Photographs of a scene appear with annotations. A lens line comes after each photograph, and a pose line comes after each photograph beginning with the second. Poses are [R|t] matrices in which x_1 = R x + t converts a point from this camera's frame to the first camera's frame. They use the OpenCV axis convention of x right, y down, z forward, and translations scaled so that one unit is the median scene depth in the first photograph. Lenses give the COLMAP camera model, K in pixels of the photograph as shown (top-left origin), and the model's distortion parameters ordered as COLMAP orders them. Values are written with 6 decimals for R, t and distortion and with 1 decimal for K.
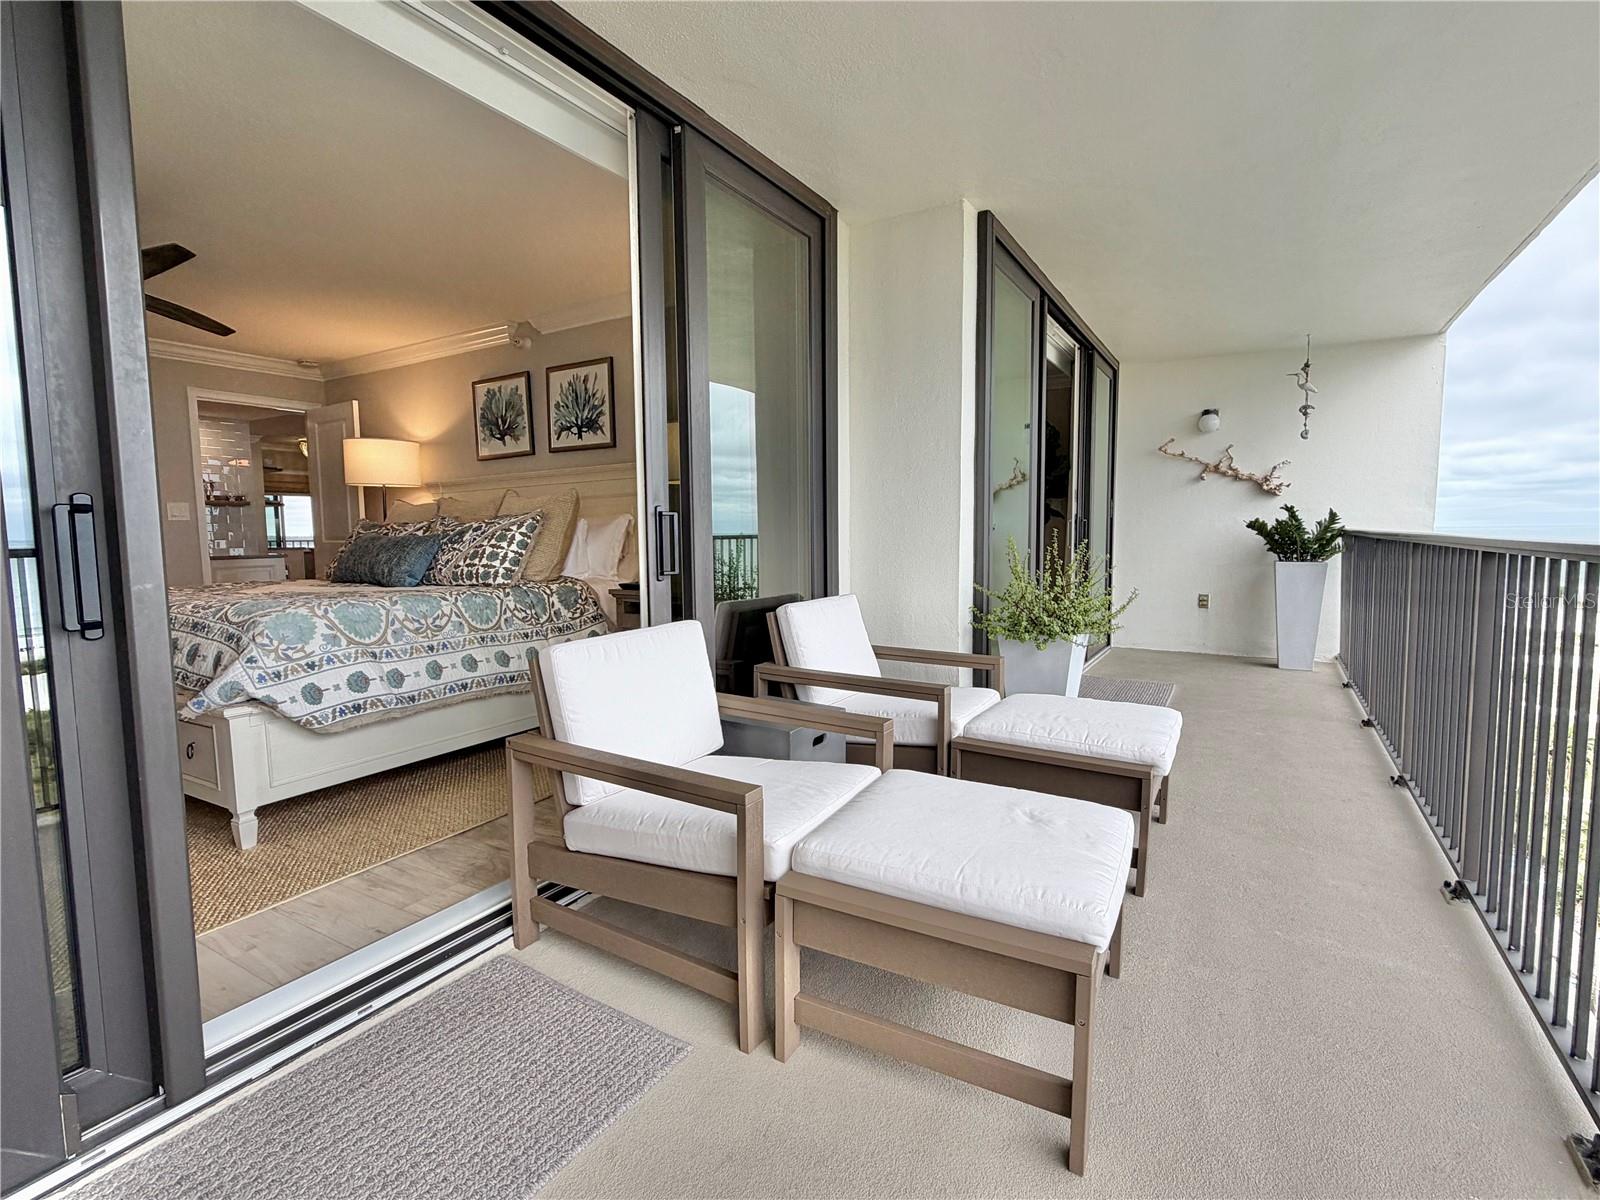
lens RADIAL K [[756.5, 0, 799.3], [0, 756.5, 592.9], [0, 0, 1]] dist [-0.000463, -0.000008]
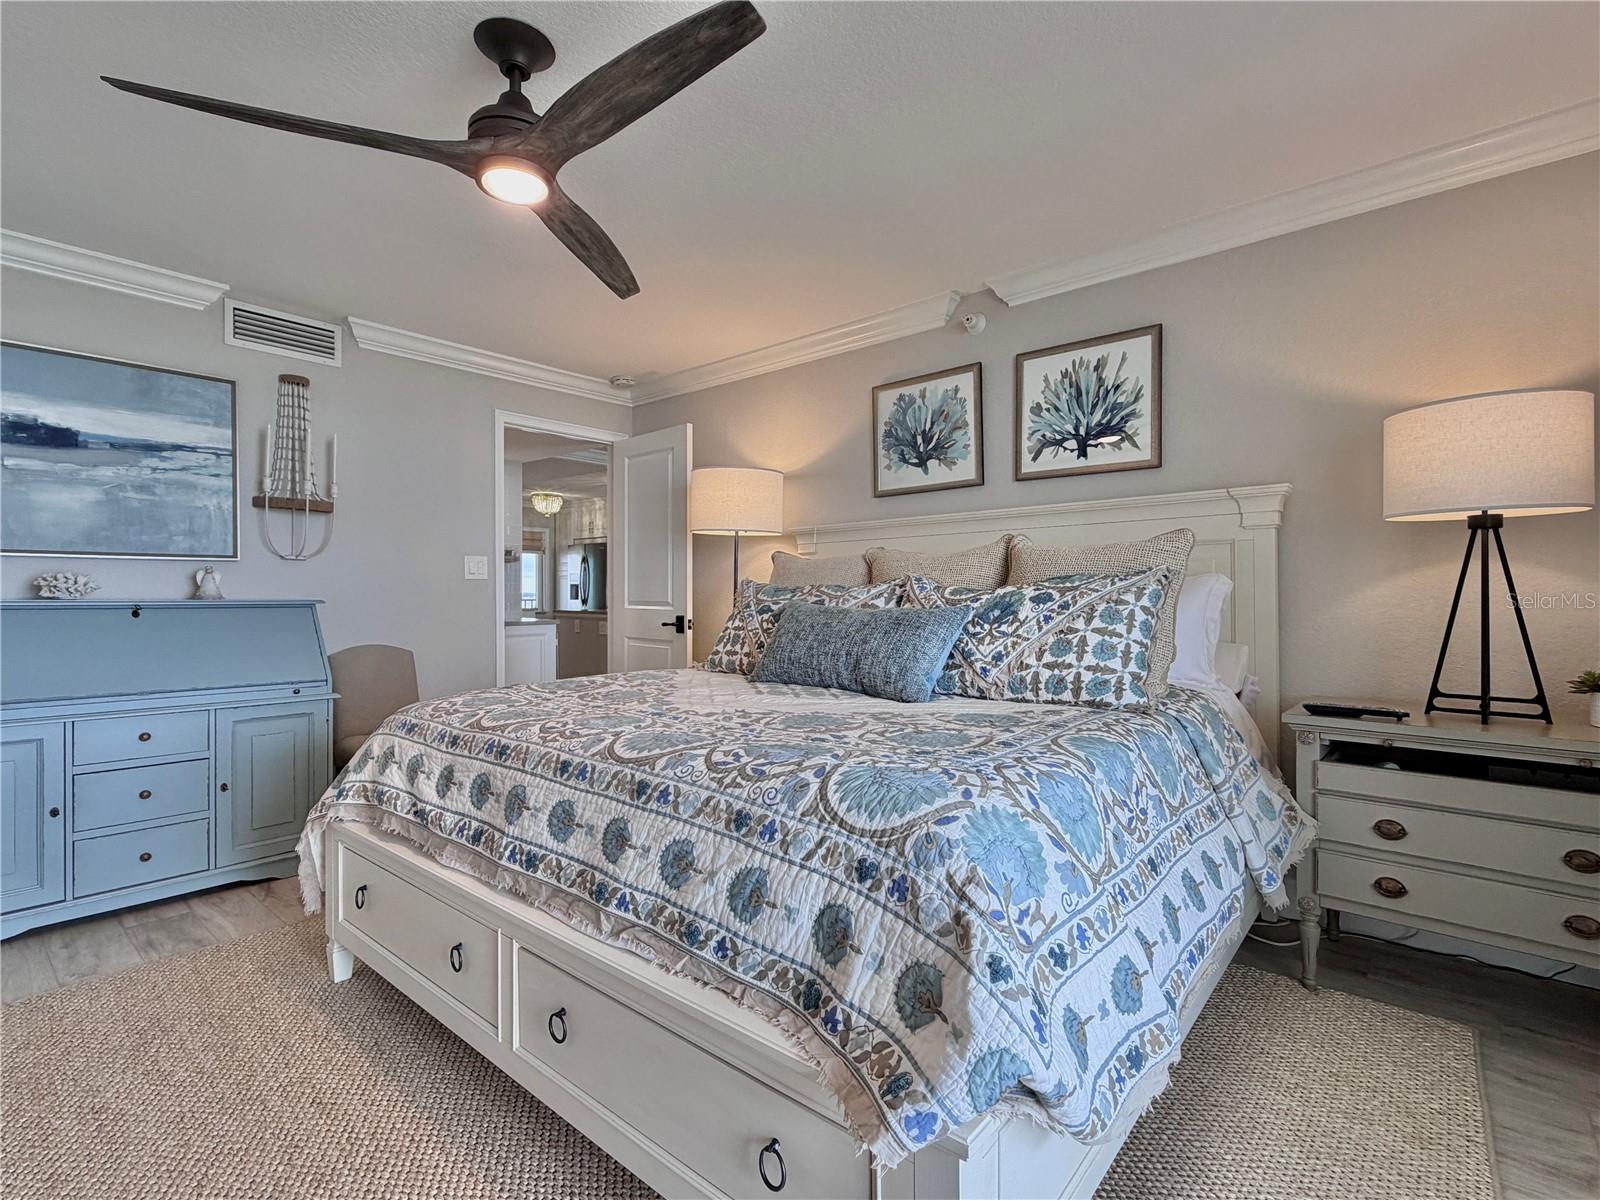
lens RADIAL K [[756.5, 0, 799.0], [0, 756.5, 590.9], [0, 0, 1]] dist [-0.000463, -0.000008]
pose [[0.986382, 0.010184, -0.164158, -0.429343], [-0.023879, 0.996373, -0.081671, -0.033627], [0.162731, 0.084479, 0.983047, 0.347798]]
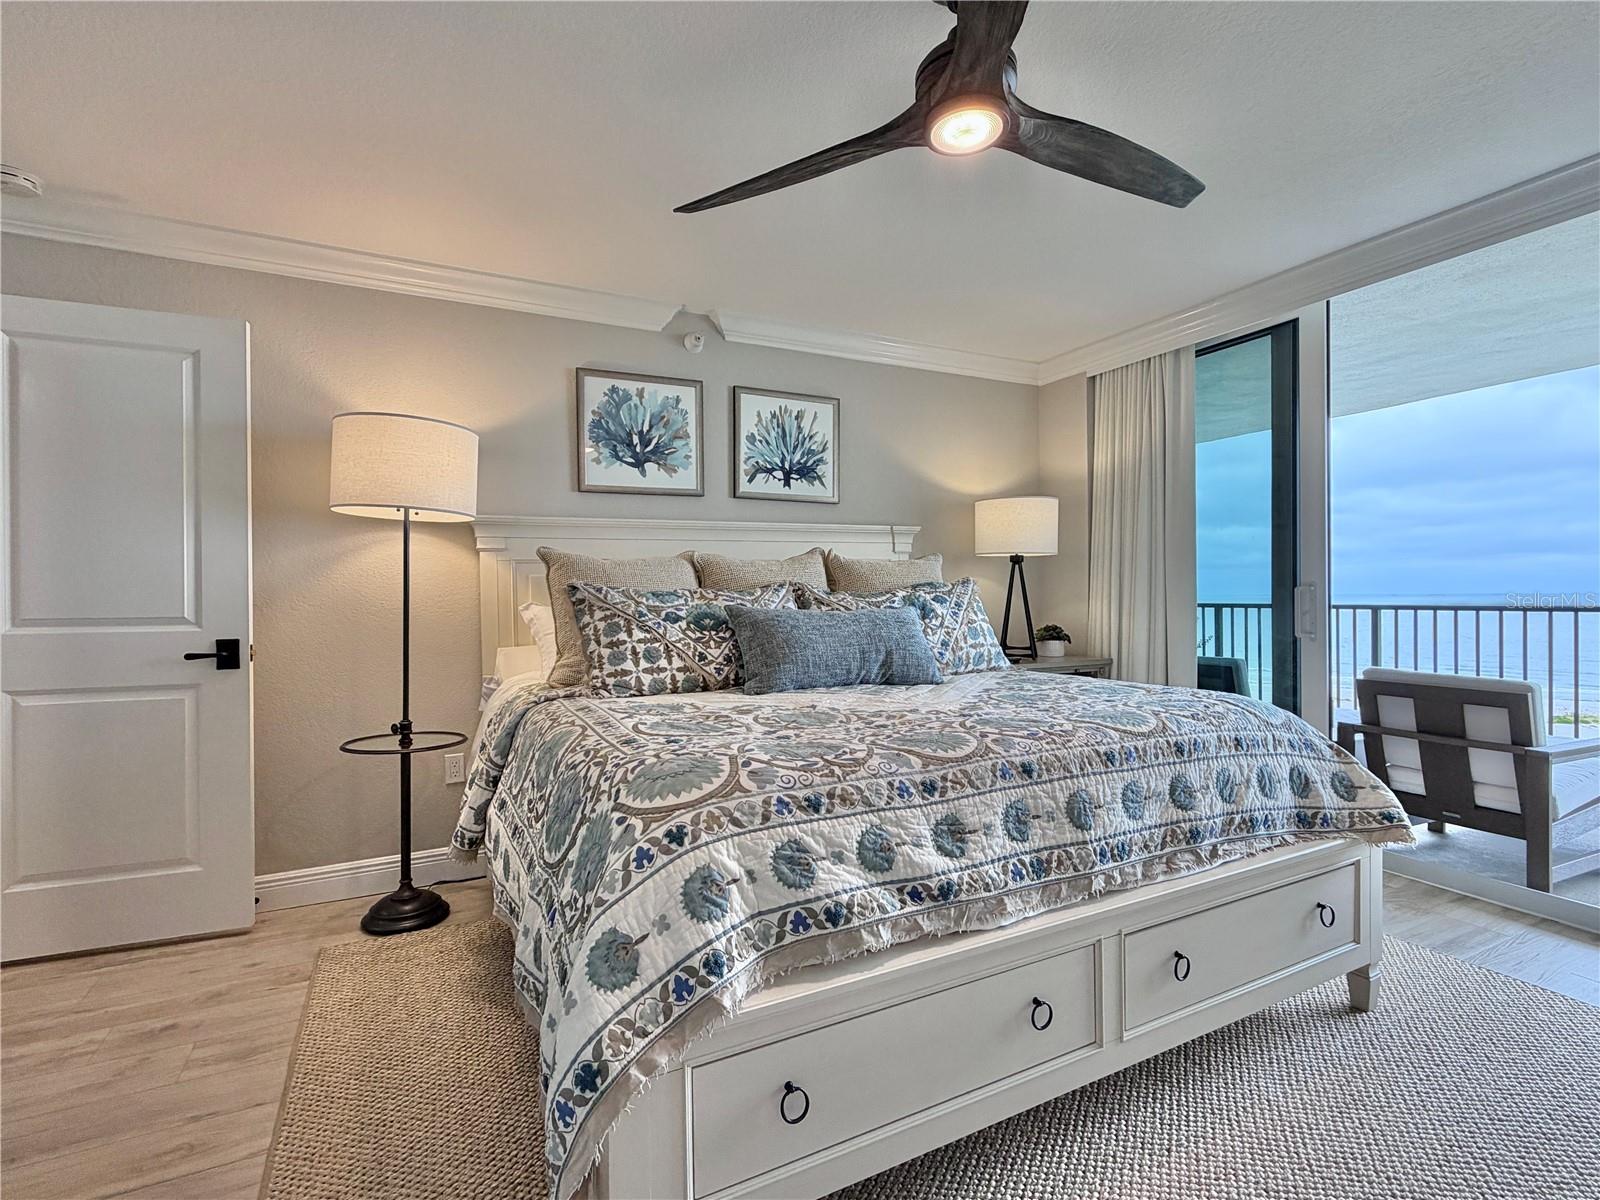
lens RADIAL K [[756.5, 0, 792.0], [0, 756.5, 597.3], [0, 0, 1]] dist [-0.000463, -0.000008]
pose [[0.537558, 0.005193, 0.843211, -0.972709], [0.071564, 0.996092, -0.051757, -0.048585], [-0.840185, 0.088166, 0.535086, 0.595481]]
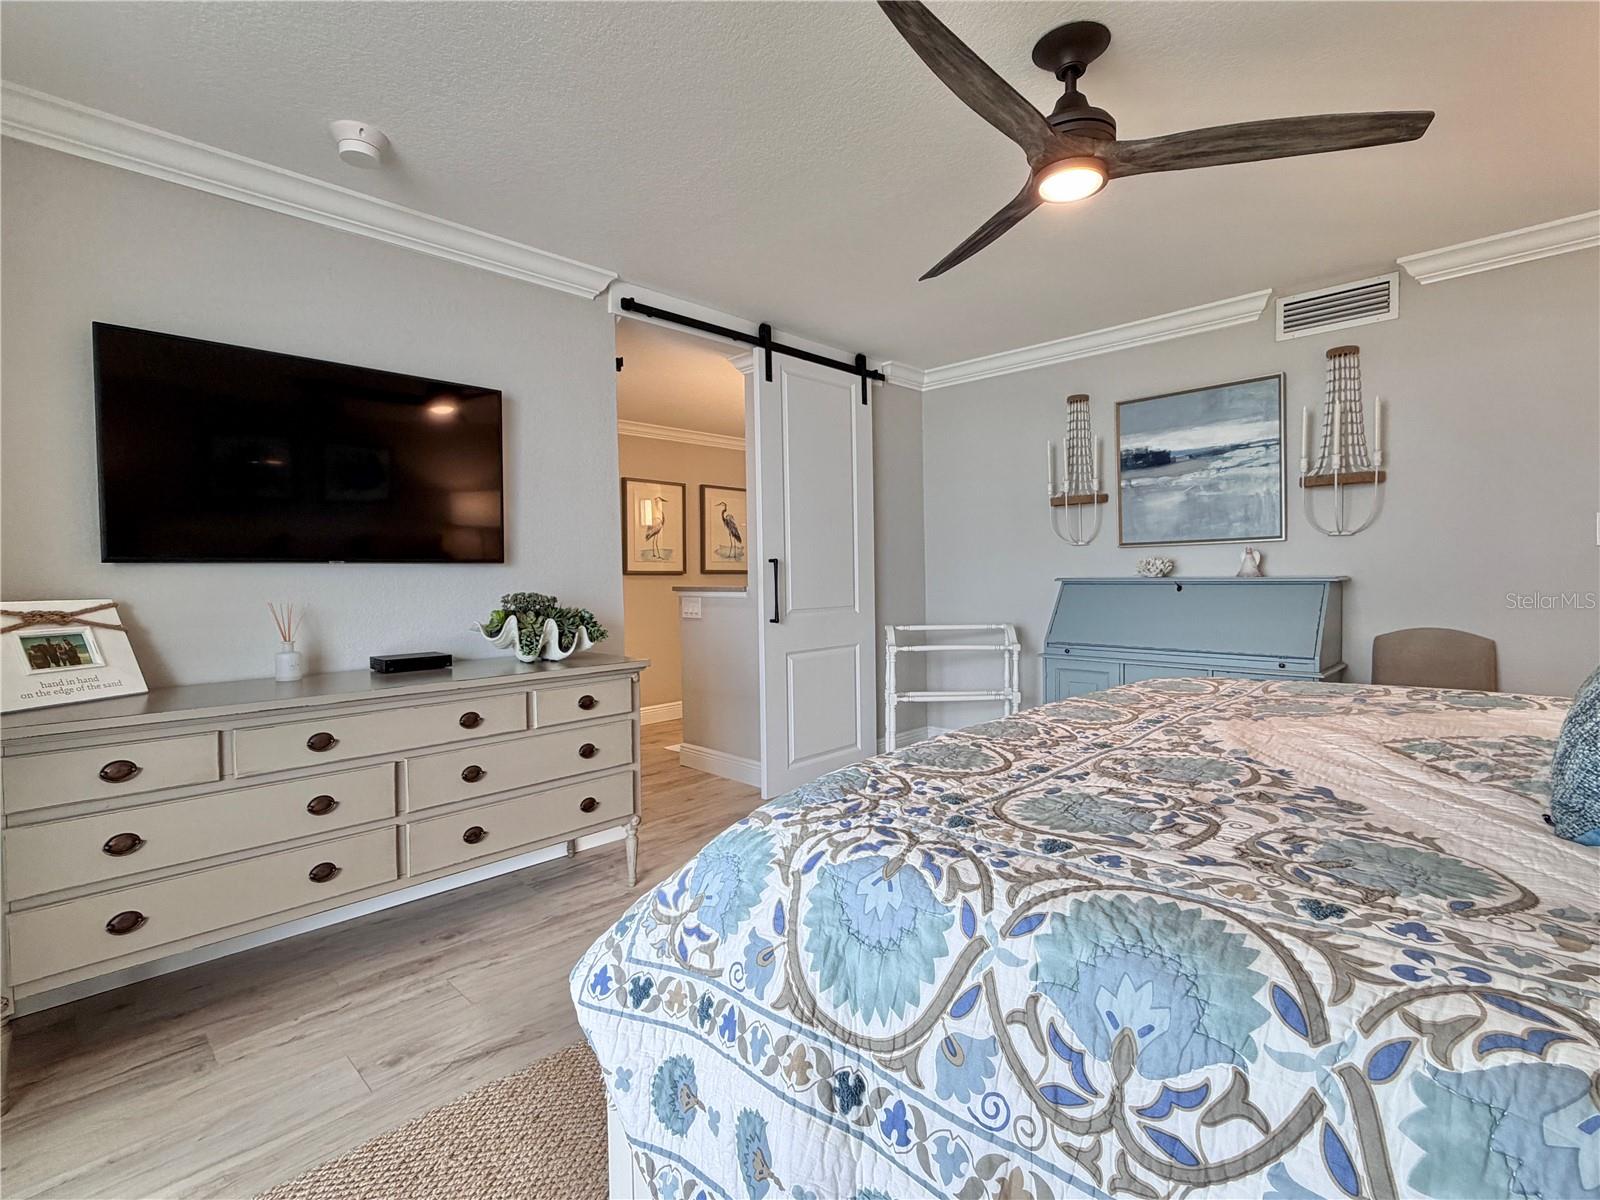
lens RADIAL K [[756.5, 0, 801.1], [0, 756.5, 595.9], [0, 0, 1]] dist [-0.000463, -0.000008]
pose [[-0.223854, 0.041006, -0.973760, -0.200208], [-0.059276, 0.996692, 0.055599, -0.065457], [0.972819, 0.070166, -0.220682, 0.661724]]
